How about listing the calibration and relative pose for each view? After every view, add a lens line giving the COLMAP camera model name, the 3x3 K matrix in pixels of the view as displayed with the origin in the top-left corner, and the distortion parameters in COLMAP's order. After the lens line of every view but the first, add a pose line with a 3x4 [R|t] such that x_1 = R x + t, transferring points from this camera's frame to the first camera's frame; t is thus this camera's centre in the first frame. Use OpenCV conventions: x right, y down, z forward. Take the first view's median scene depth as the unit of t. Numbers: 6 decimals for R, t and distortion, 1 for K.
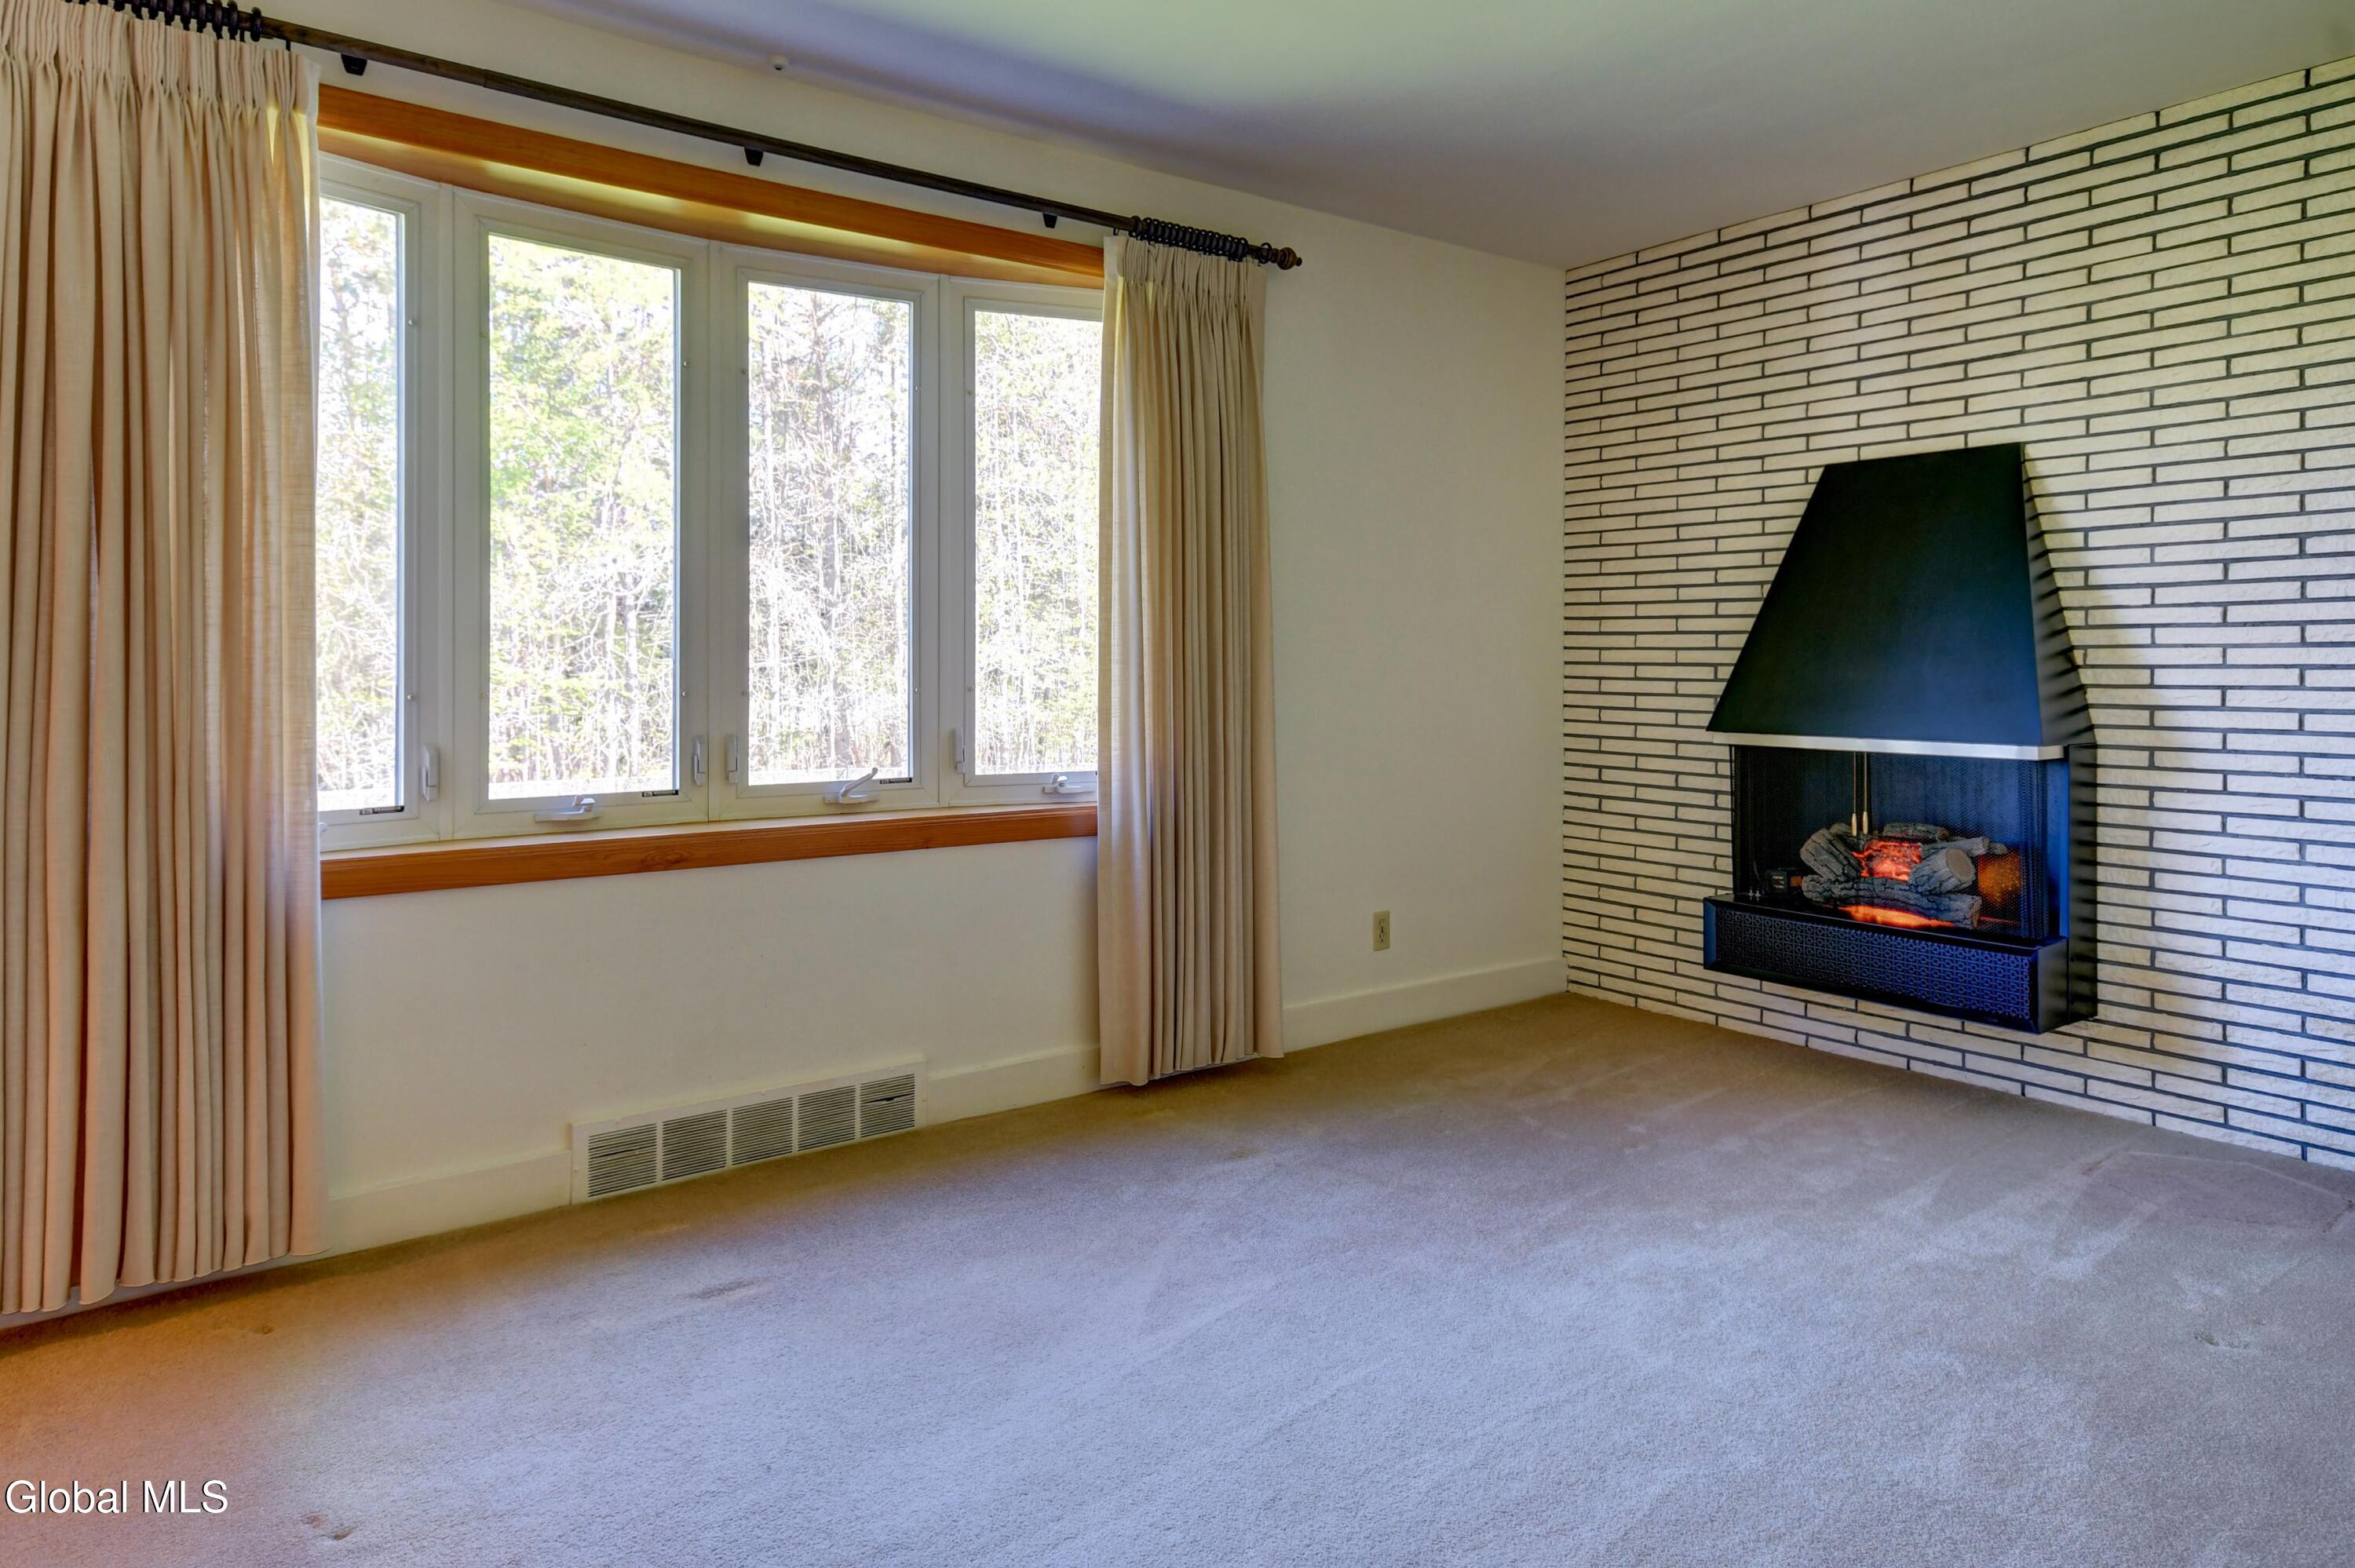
lens RADIAL K [[1486.1, 0, 1220.7], [0, 1486.1, 667.5], [0, 0, 1]] dist [0.037574, 0.009372]
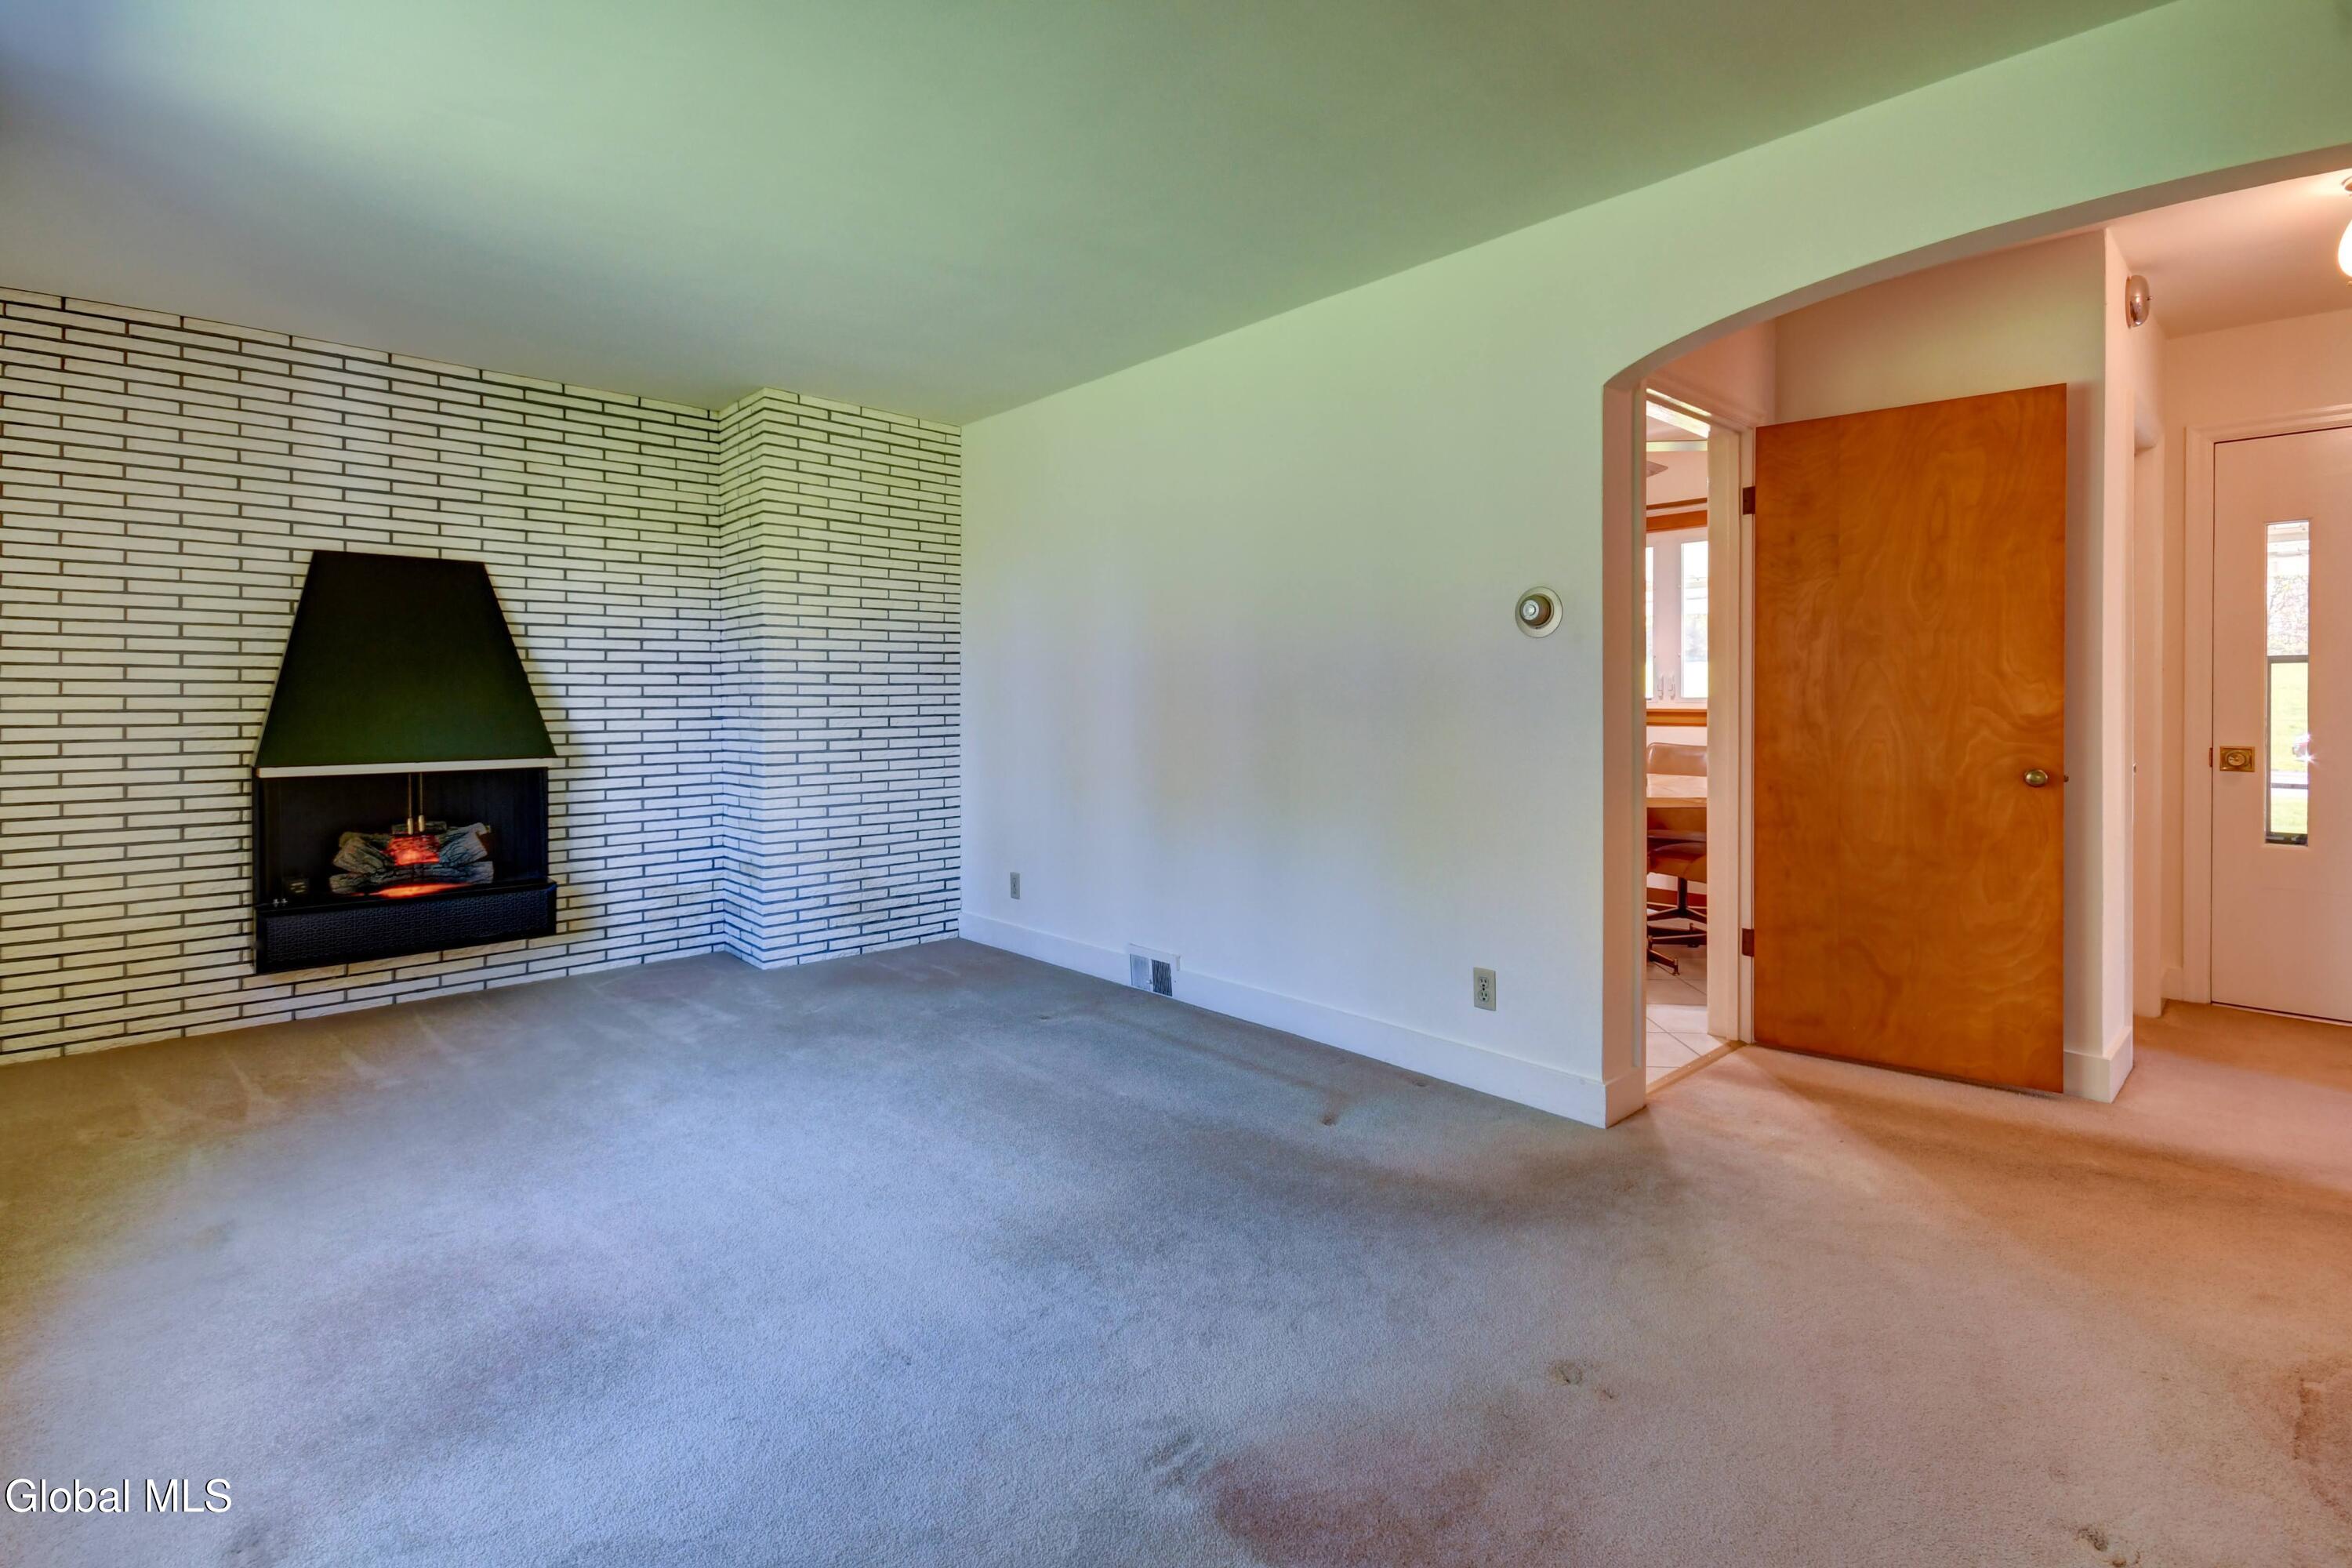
lens RADIAL K [[1078.9, 0, 1184.4], [0, 1078.9, 705.8], [0, 0, 1]] dist [0.020615, -0.007938]
pose [[-0.098071, -0.007129, 0.995154, -0.657666], [0.003260, 0.999967, 0.007485, -0.010345], [-0.995174, 0.003979, -0.098044, 0.413564]]
